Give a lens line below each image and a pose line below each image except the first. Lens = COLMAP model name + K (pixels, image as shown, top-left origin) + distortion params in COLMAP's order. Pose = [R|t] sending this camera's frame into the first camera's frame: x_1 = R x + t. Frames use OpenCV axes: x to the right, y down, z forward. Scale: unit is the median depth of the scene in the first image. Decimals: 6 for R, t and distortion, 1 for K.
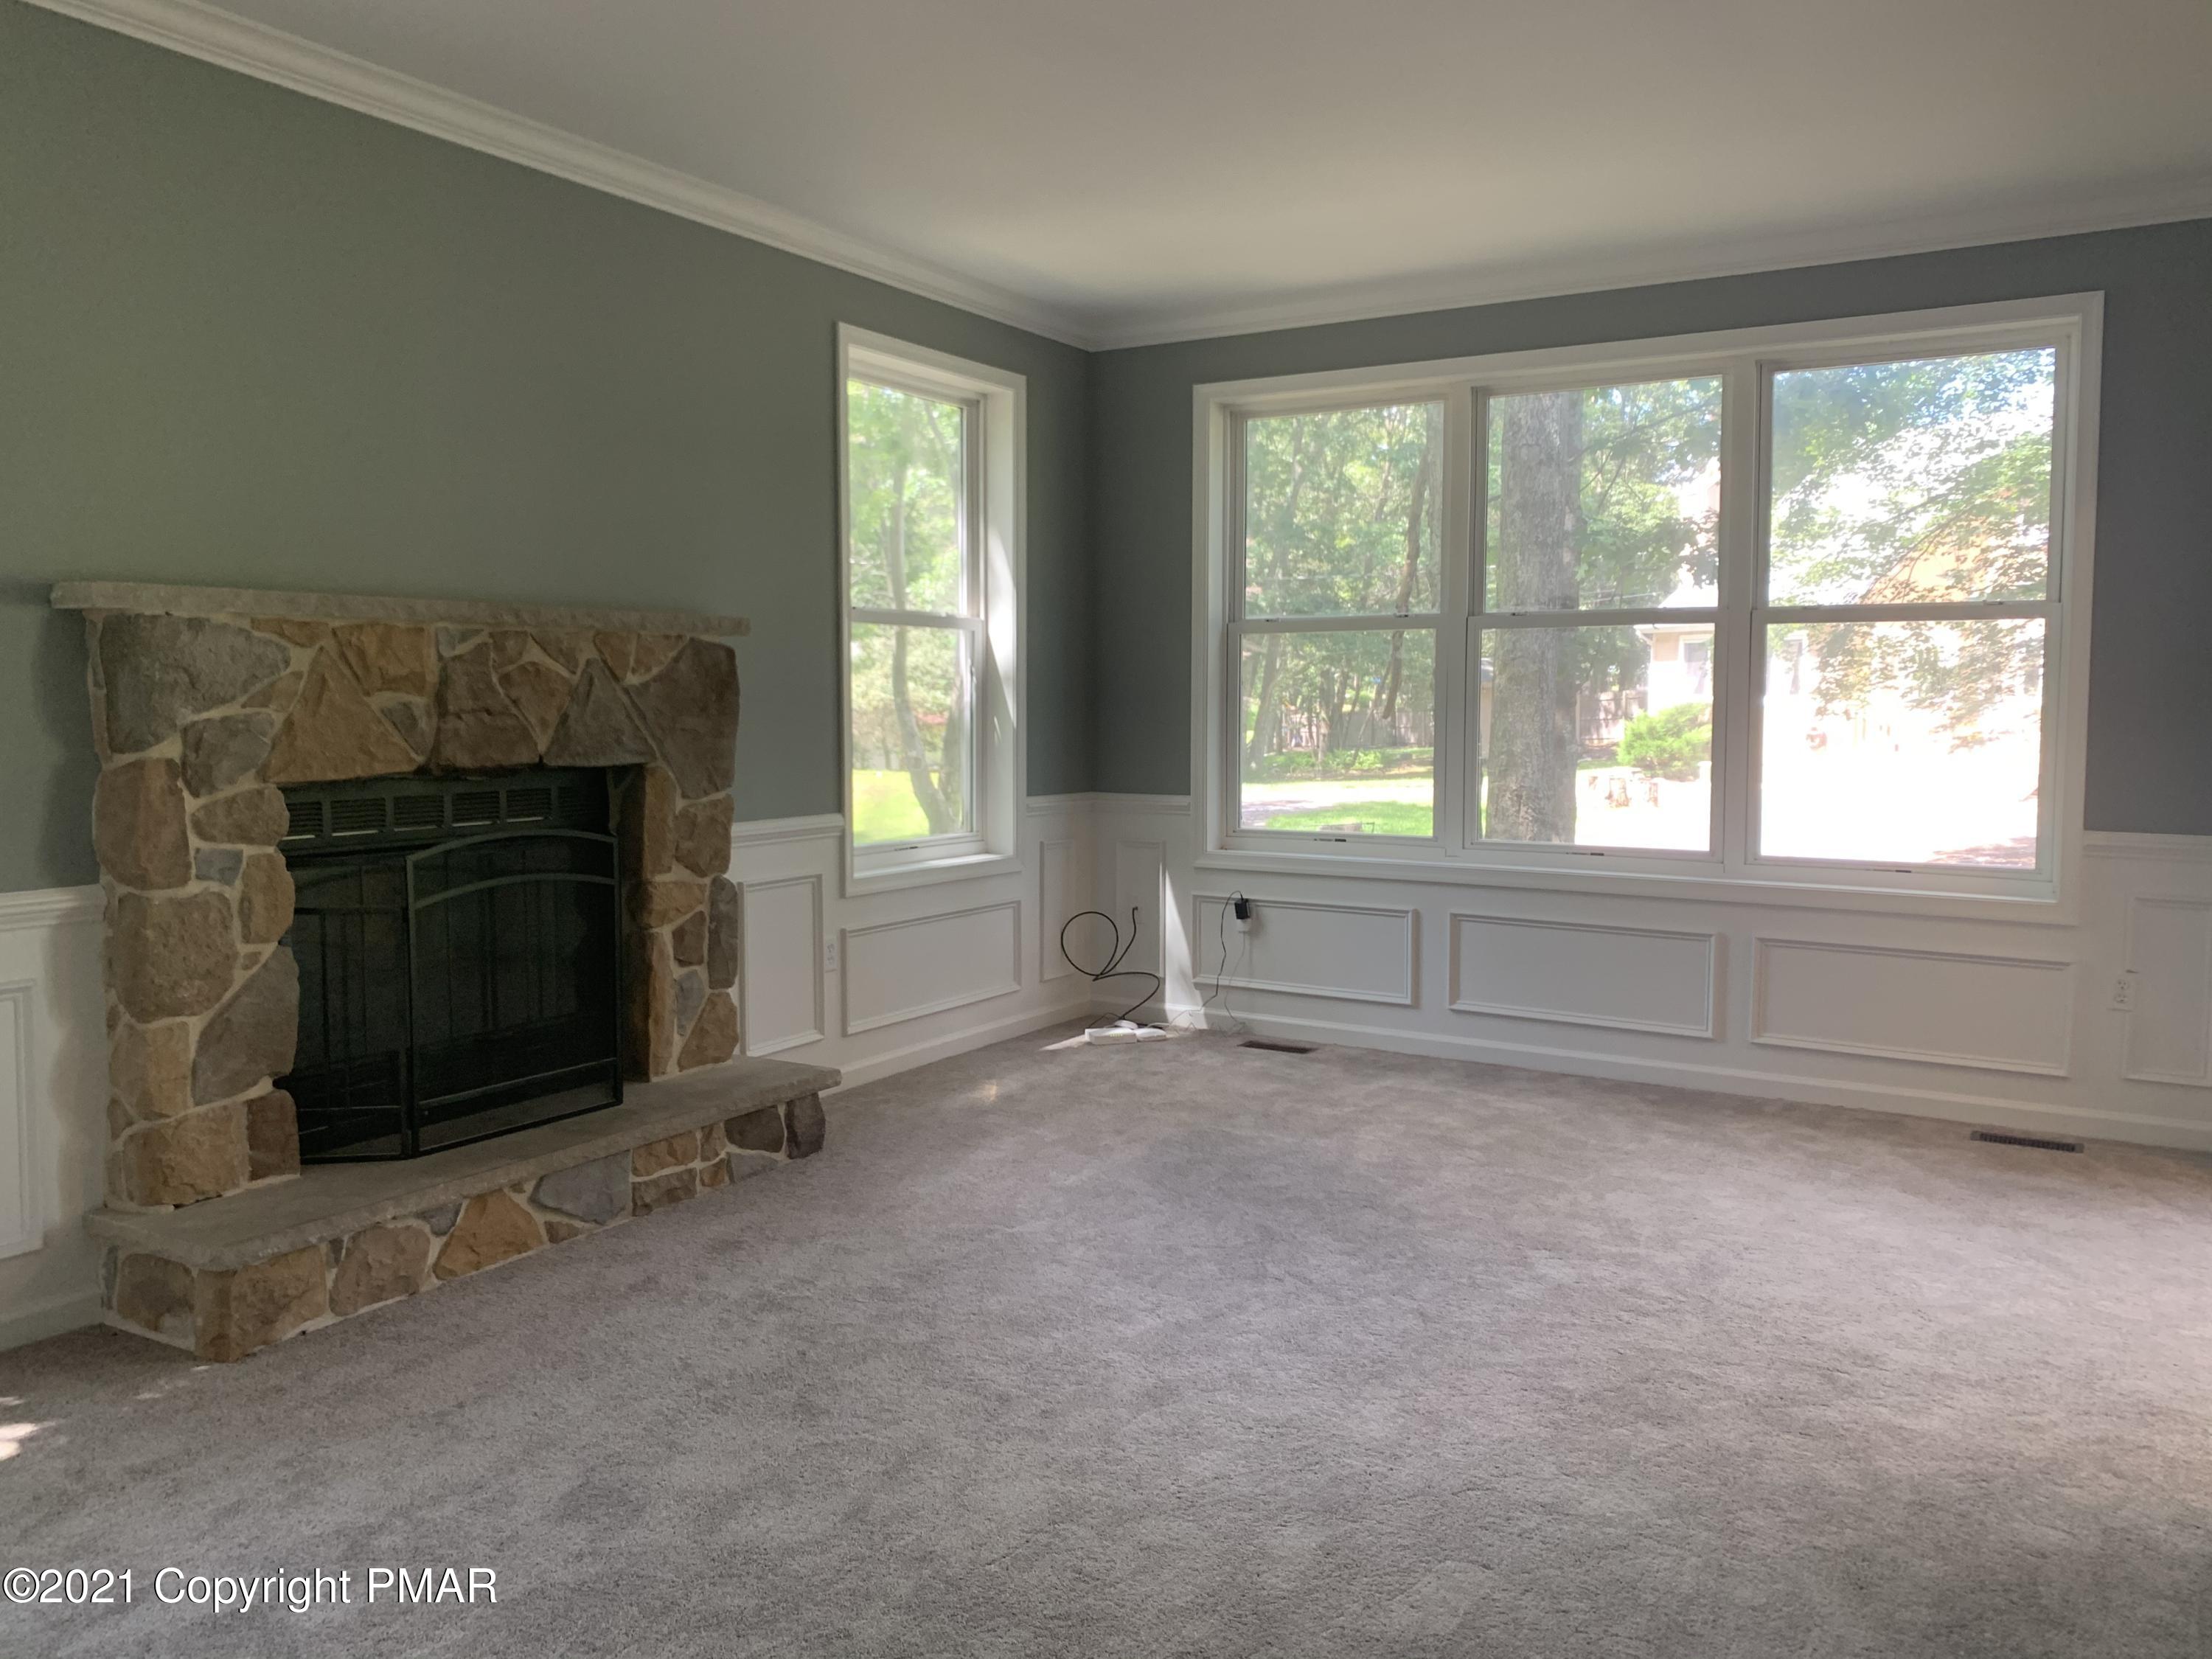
lens RADIAL K [[1701.7, 0, 1103.7], [0, 1701.7, 801.7], [0, 0, 1]] dist [0.043200, -0.030627]
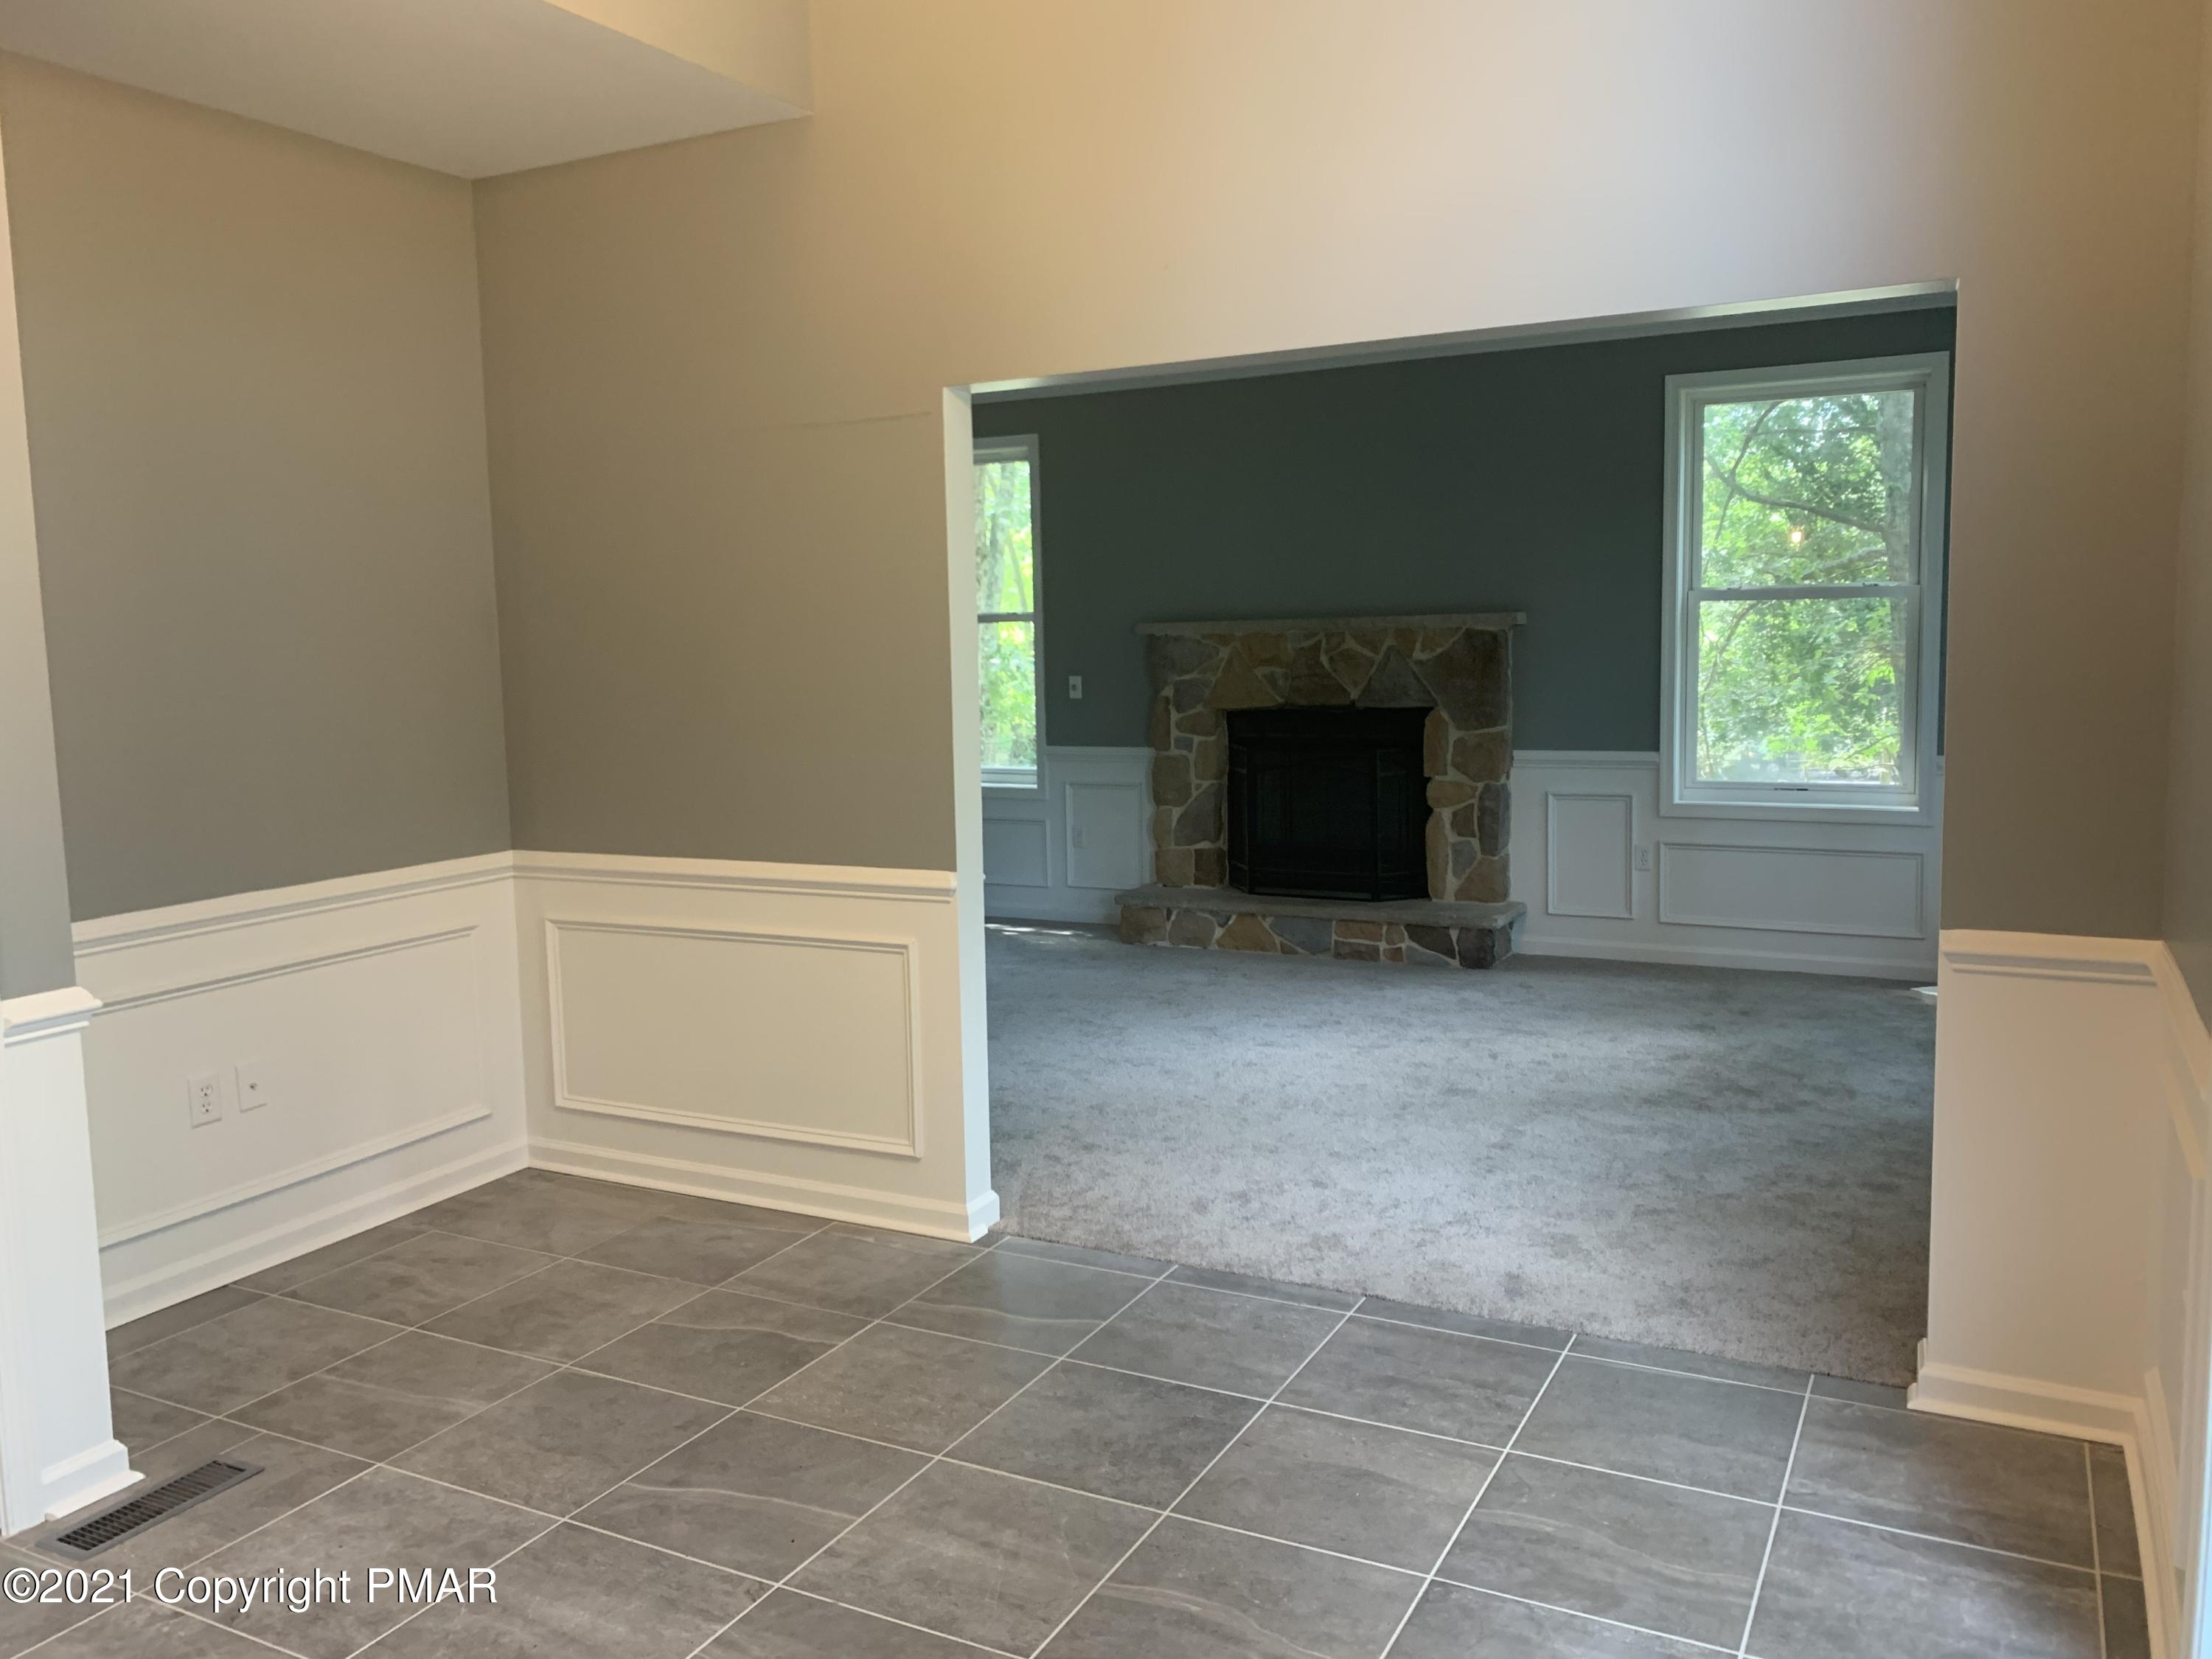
lens RADIAL K [[1672.9, 0, 1157.4], [0, 1672.9, 800.7], [0, 0, 1]] dist [0.095279, -0.002451]
pose [[0.070470, 0.087454, -0.993673, 1.531833], [-0.046171, 0.995368, 0.084329, -0.065940], [0.996445, 0.039936, 0.074182, 0.715613]]
